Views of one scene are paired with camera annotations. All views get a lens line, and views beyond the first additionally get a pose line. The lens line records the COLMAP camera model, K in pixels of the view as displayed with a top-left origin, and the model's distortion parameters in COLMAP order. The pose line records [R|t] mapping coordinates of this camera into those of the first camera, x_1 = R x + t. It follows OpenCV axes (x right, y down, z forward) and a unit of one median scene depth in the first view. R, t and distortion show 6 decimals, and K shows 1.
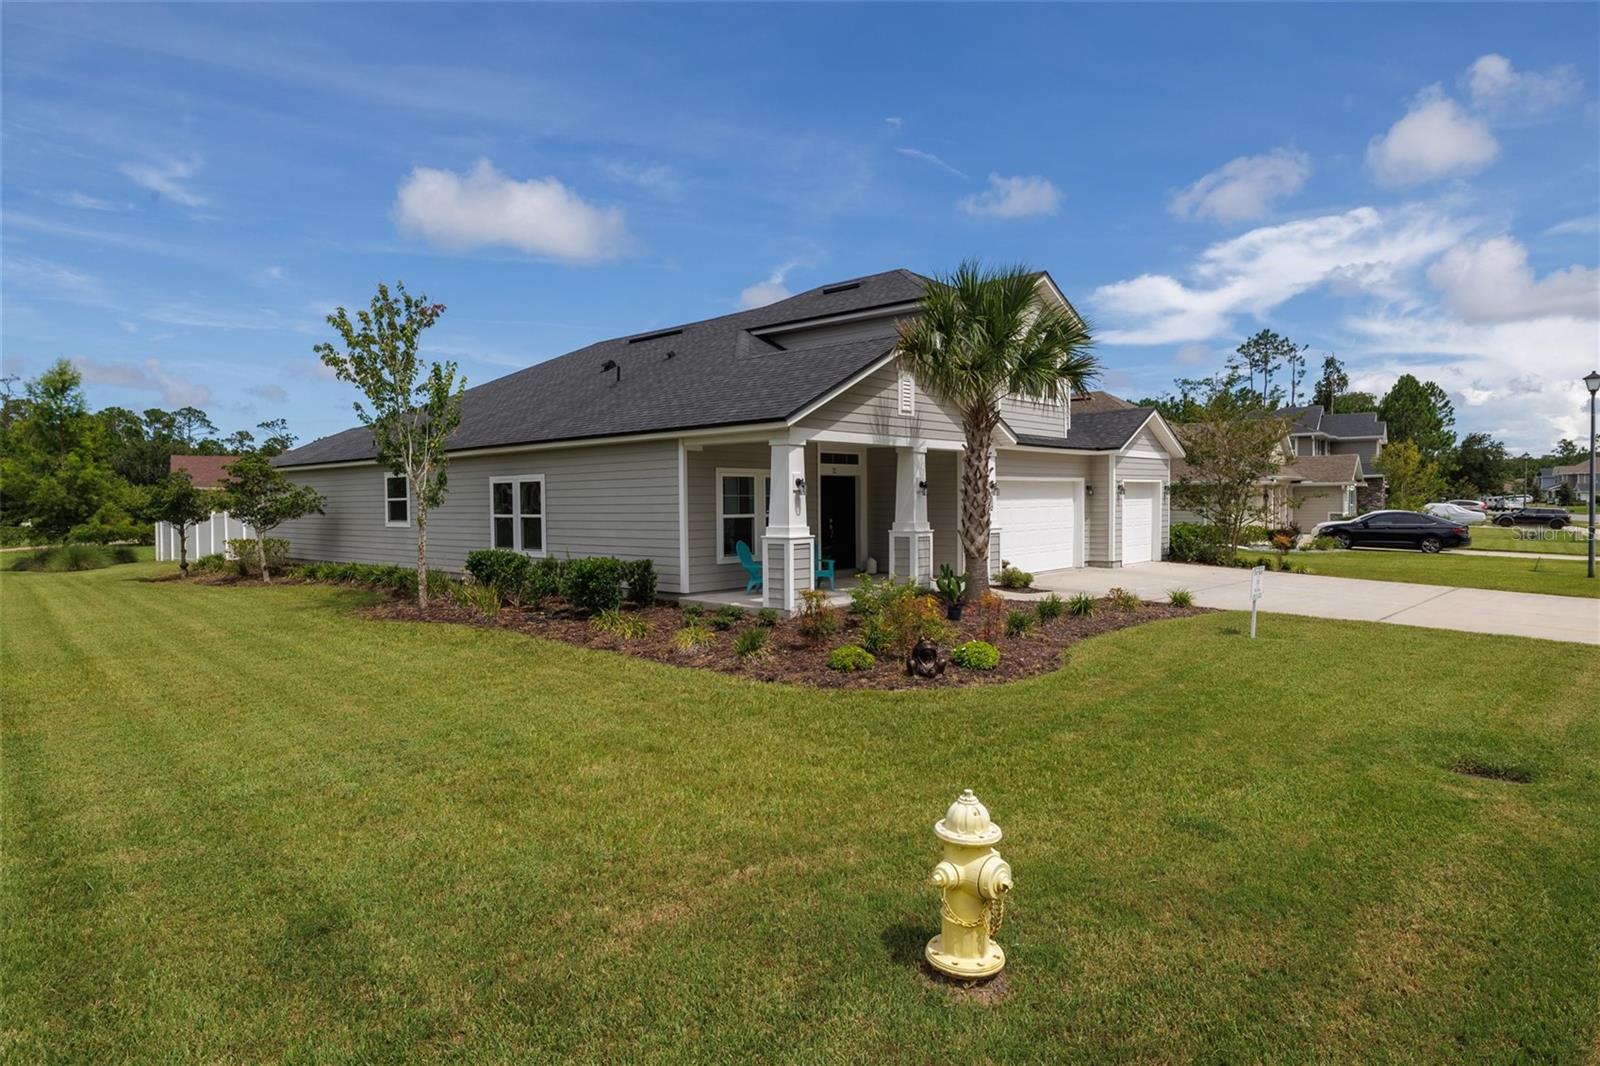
lens RADIAL K [[914.8, 0, 807.1], [0, 914.8, 528.5], [0, 0, 1]] dist [-0.001582, 0.000079]
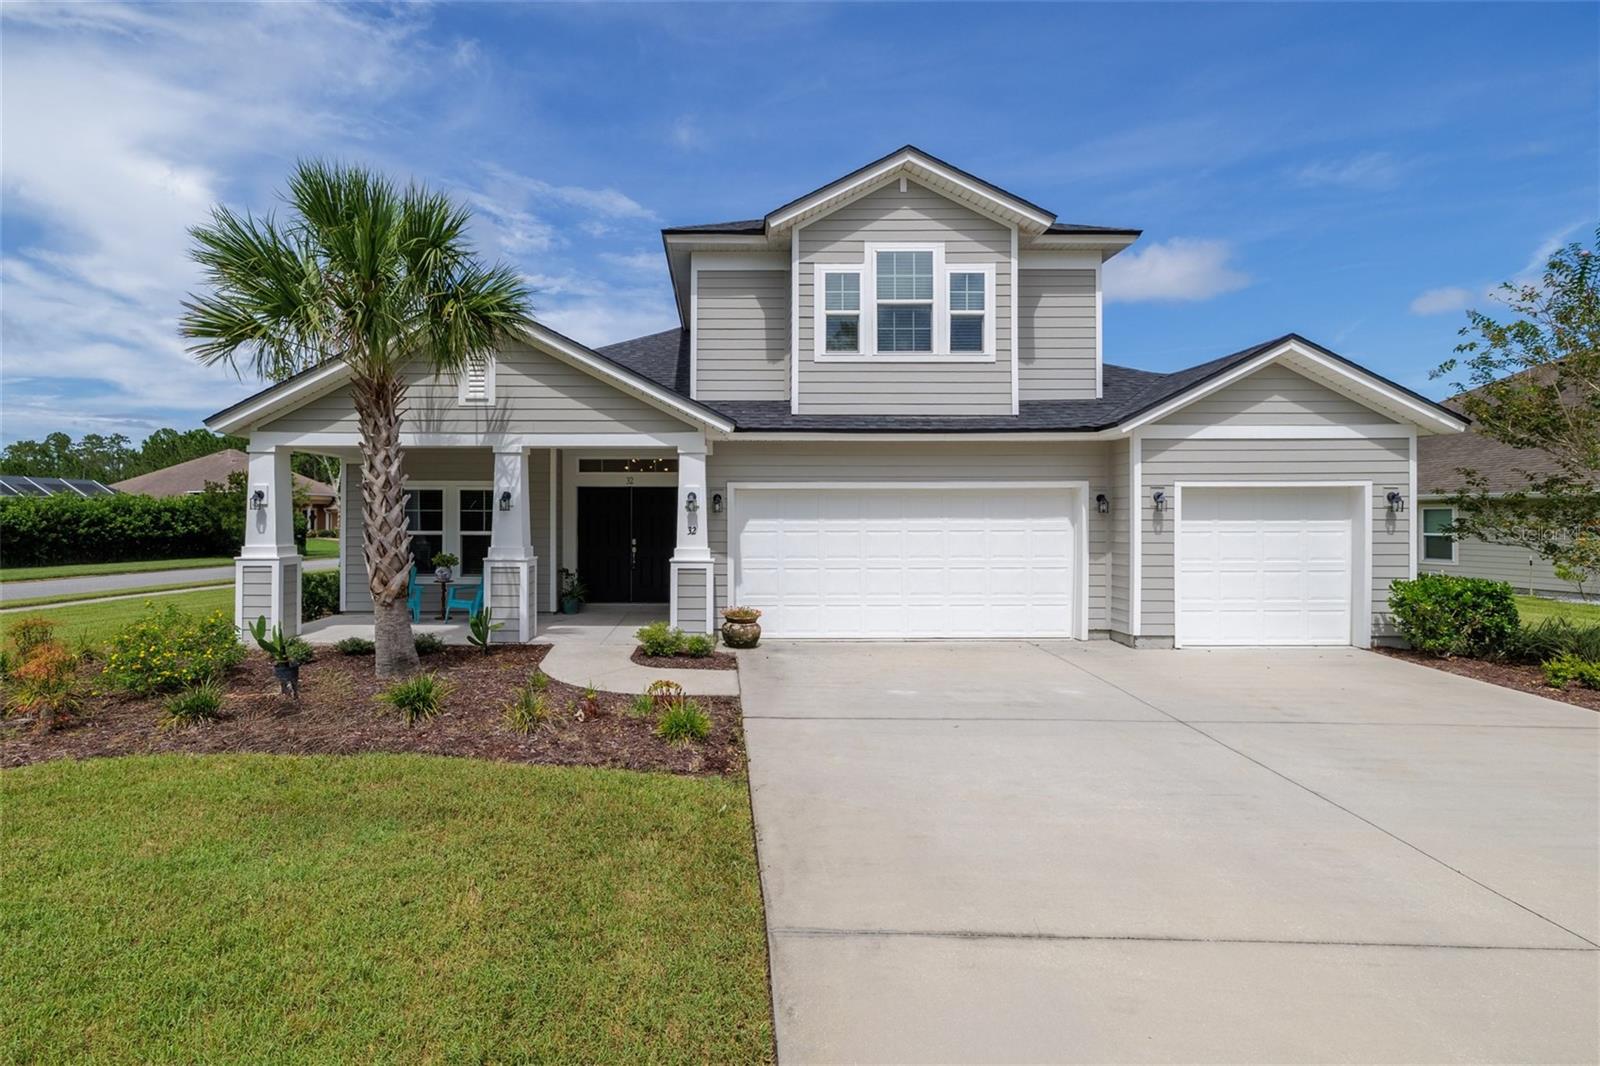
lens RADIAL K [[788.6, 0, 747.1], [0, 788.6, 518.5], [0, 0, 1]] dist [0.000240, 0.000245]
pose [[0.667804, 0.009224, -0.744280, 0.716031], [-0.030010, 0.999444, -0.014539, -0.025993], [0.743732, 0.032045, 0.667709, 0.707418]]
